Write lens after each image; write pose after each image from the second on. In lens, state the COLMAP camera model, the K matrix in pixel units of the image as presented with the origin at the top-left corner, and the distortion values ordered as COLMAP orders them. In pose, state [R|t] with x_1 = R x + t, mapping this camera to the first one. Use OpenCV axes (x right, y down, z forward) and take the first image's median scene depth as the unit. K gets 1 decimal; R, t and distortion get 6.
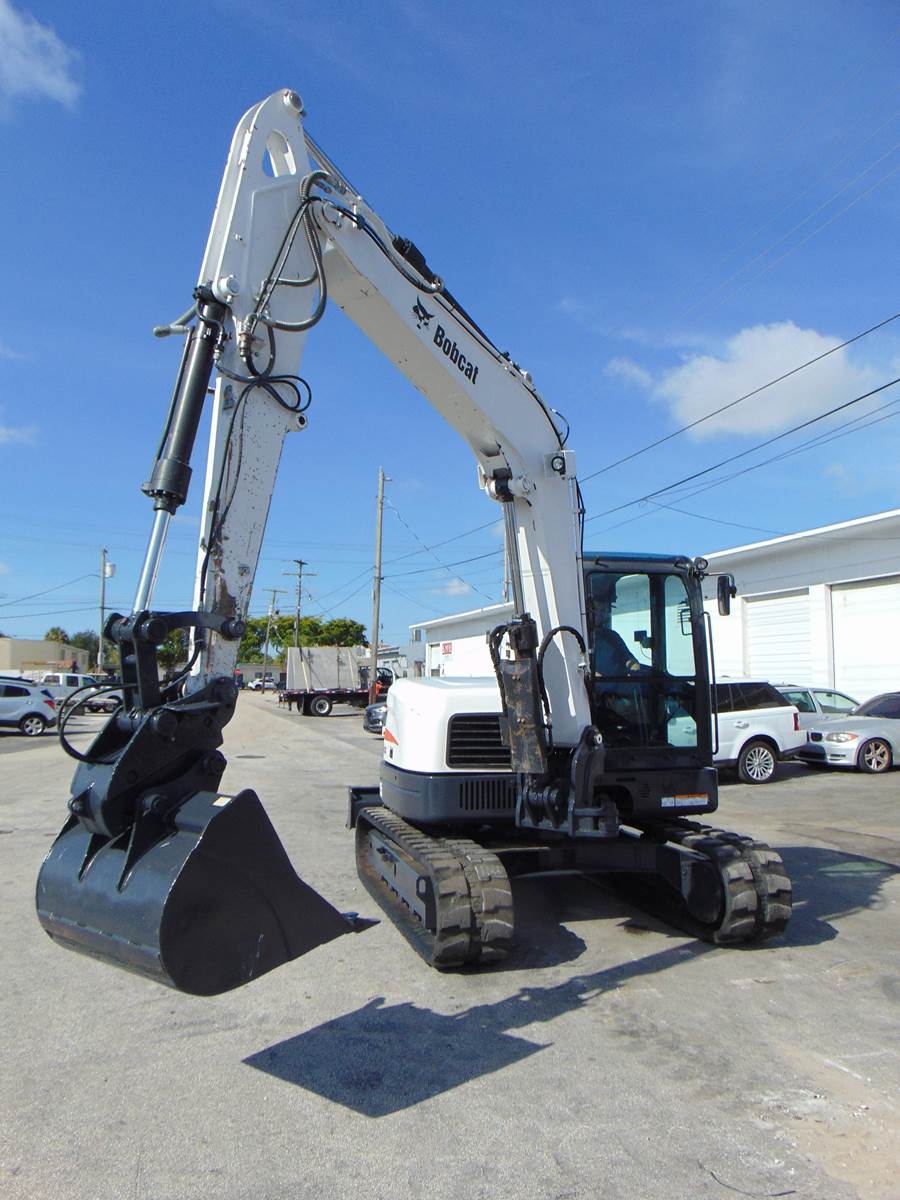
lens RADIAL K [[895.8, 0, 449.4], [0, 895.8, 612.5], [0, 0, 1]] dist [-0.019573, 0.060217]
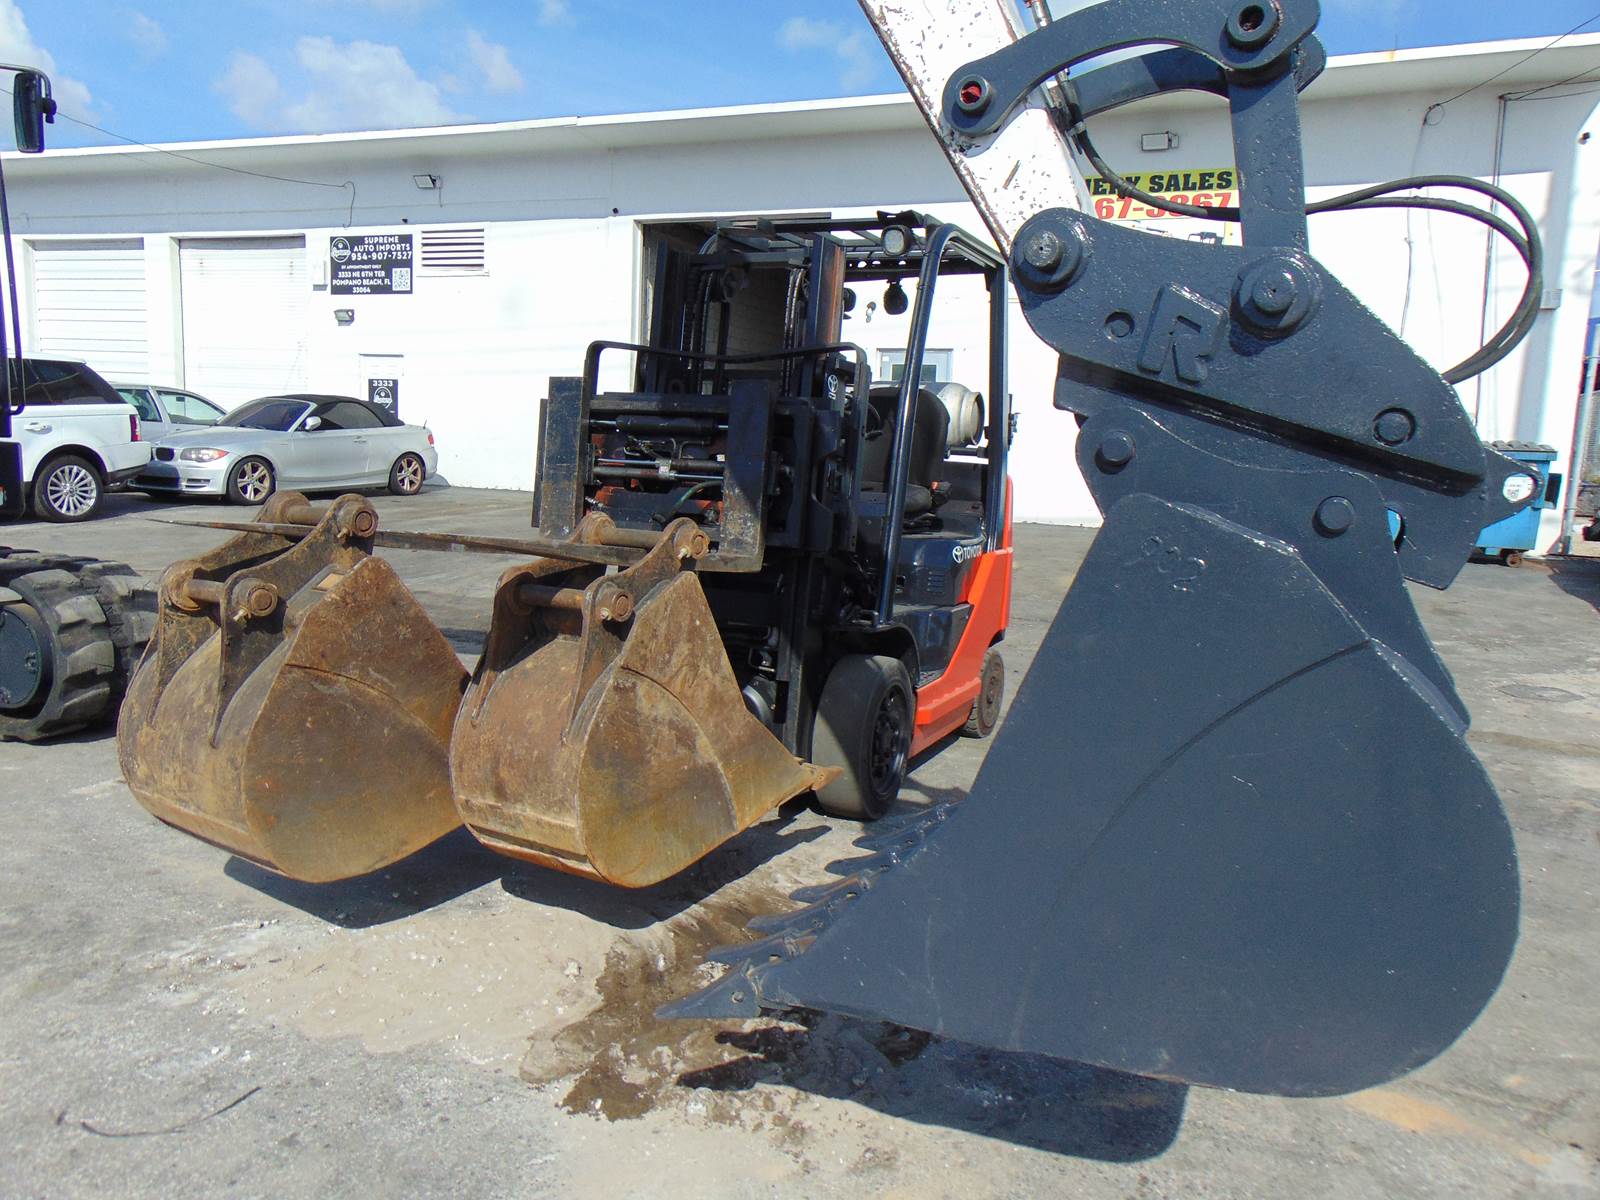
lens RADIAL K [[1194.4, 0, 795.6], [0, 1194.4, 597.0], [0, 0, 1]] dist [-0.019573, 0.060217]
pose [[0.631511, -0.074552, 0.771775, 0.028966], [-0.102898, 0.978505, 0.178719, 0.103995], [-0.768509, -0.192277, 0.610265, 0.201931]]
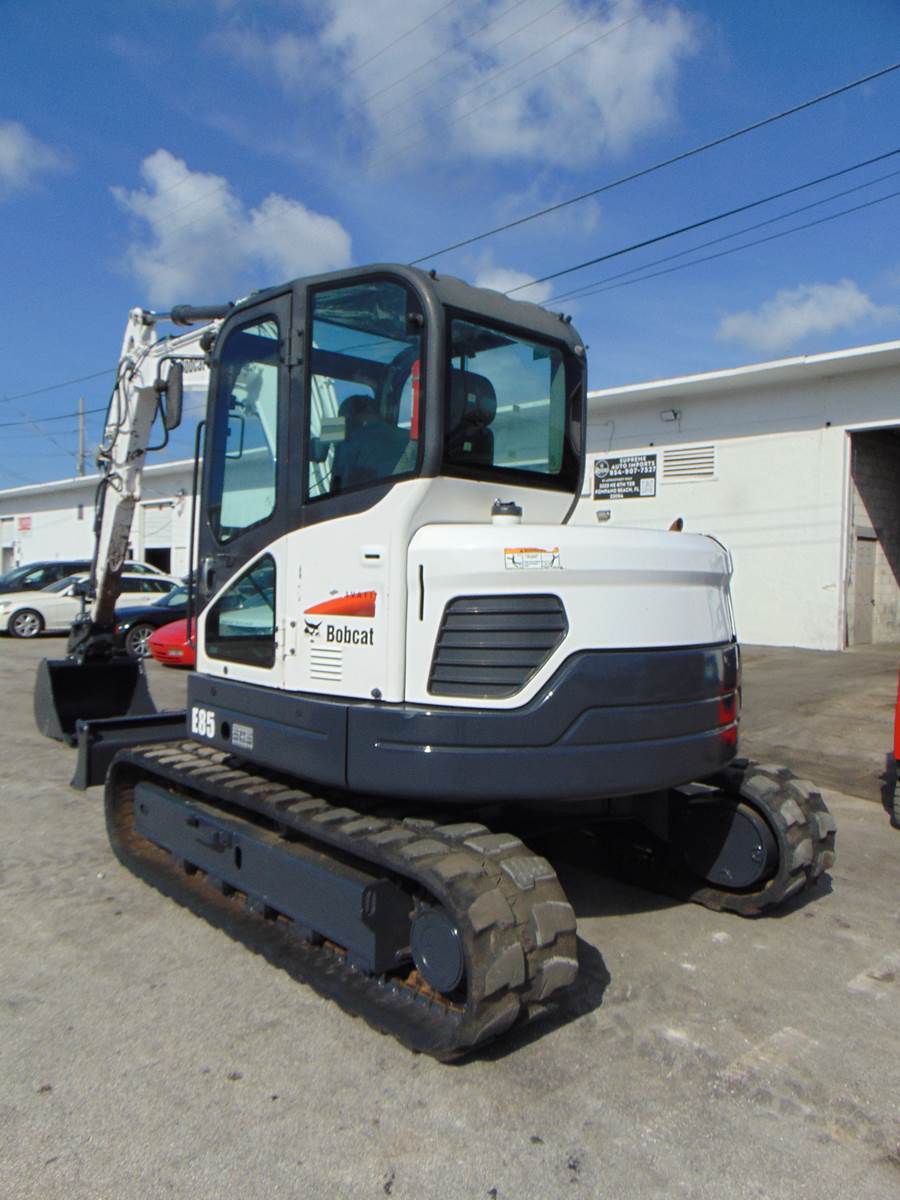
lens RADIAL K [[895.8, 0, 450.0], [0, 895.8, 604.6], [0, 0, 1]] dist [-0.019573, 0.060217]
pose [[0.893824, -0.000666, 0.448418, -0.237363], [-0.051715, 0.993174, 0.104556, 0.069653], [-0.445426, -0.116644, 0.887688, 0.534373]]
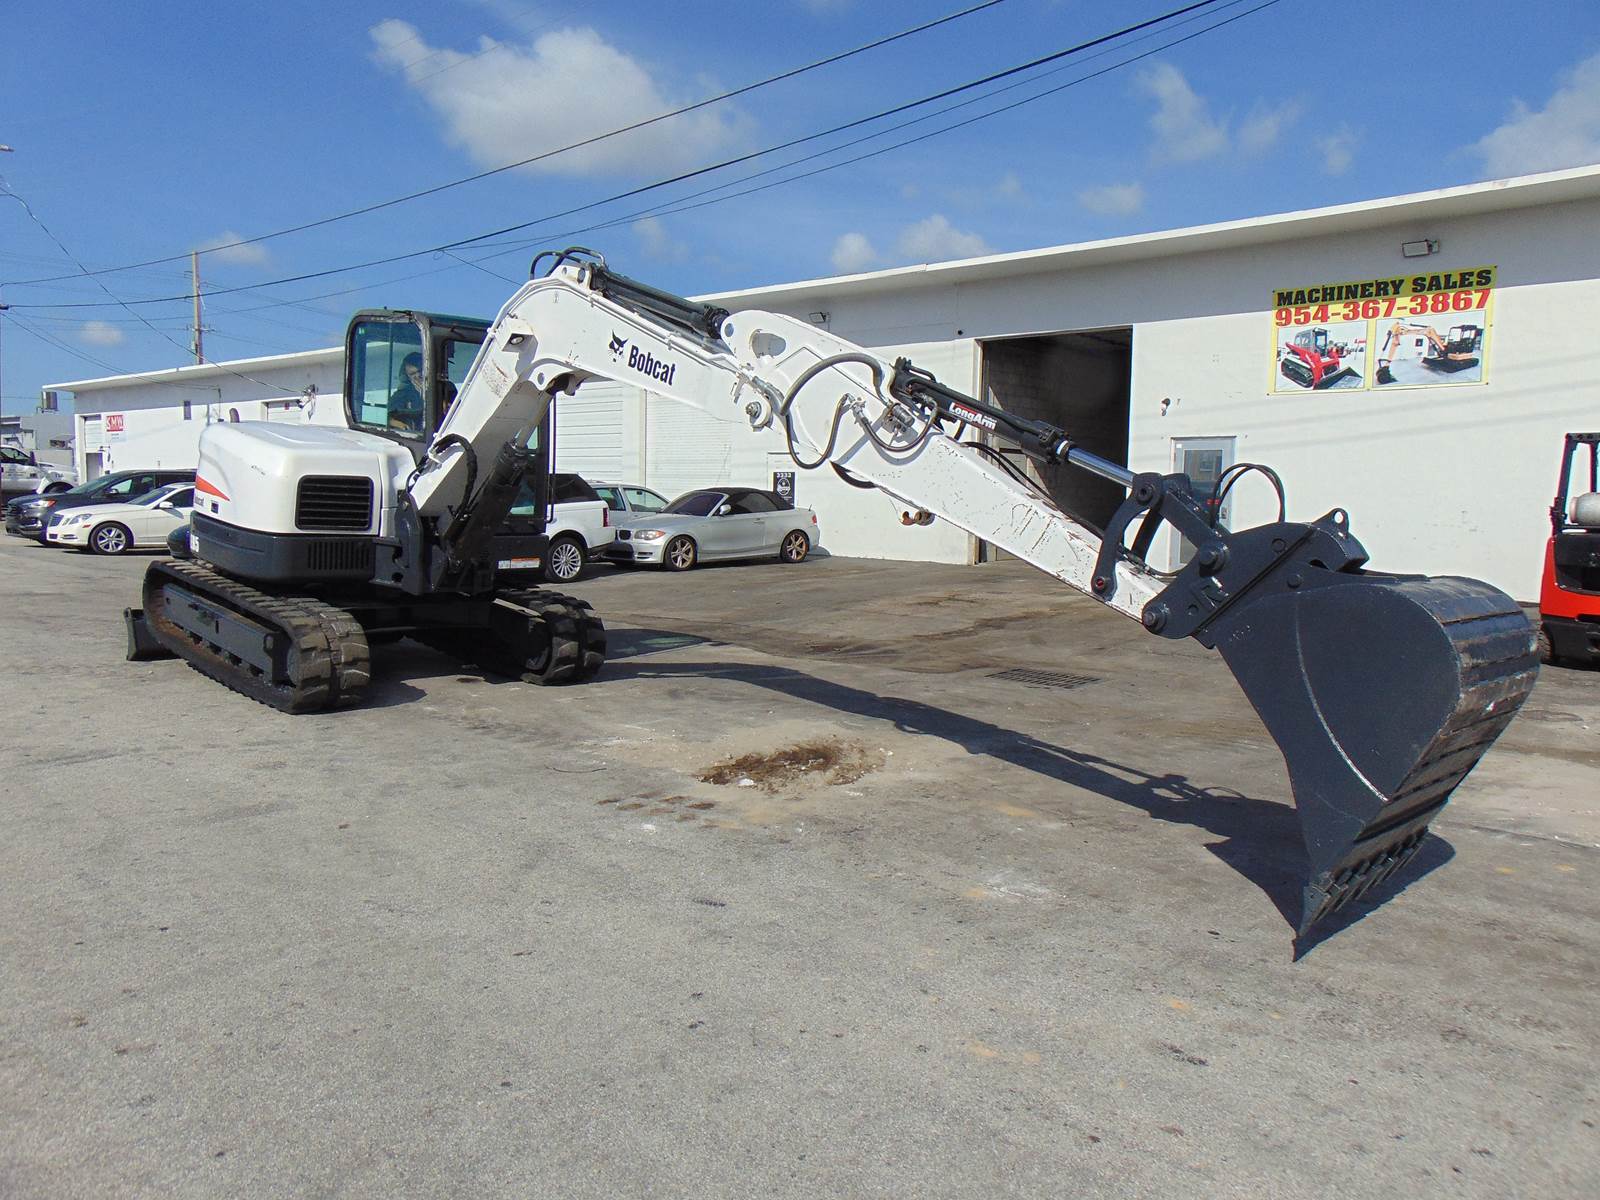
lens RADIAL K [[1194.4, 0, 801.6], [0, 1194.4, 594.6], [0, 0, 1]] dist [-0.019573, 0.060217]
pose [[0.859983, -0.023499, 0.509781, -0.206234], [-0.061860, 0.986773, 0.149843, 0.006935], [-0.506559, -0.160398, 0.847154, -0.485466]]
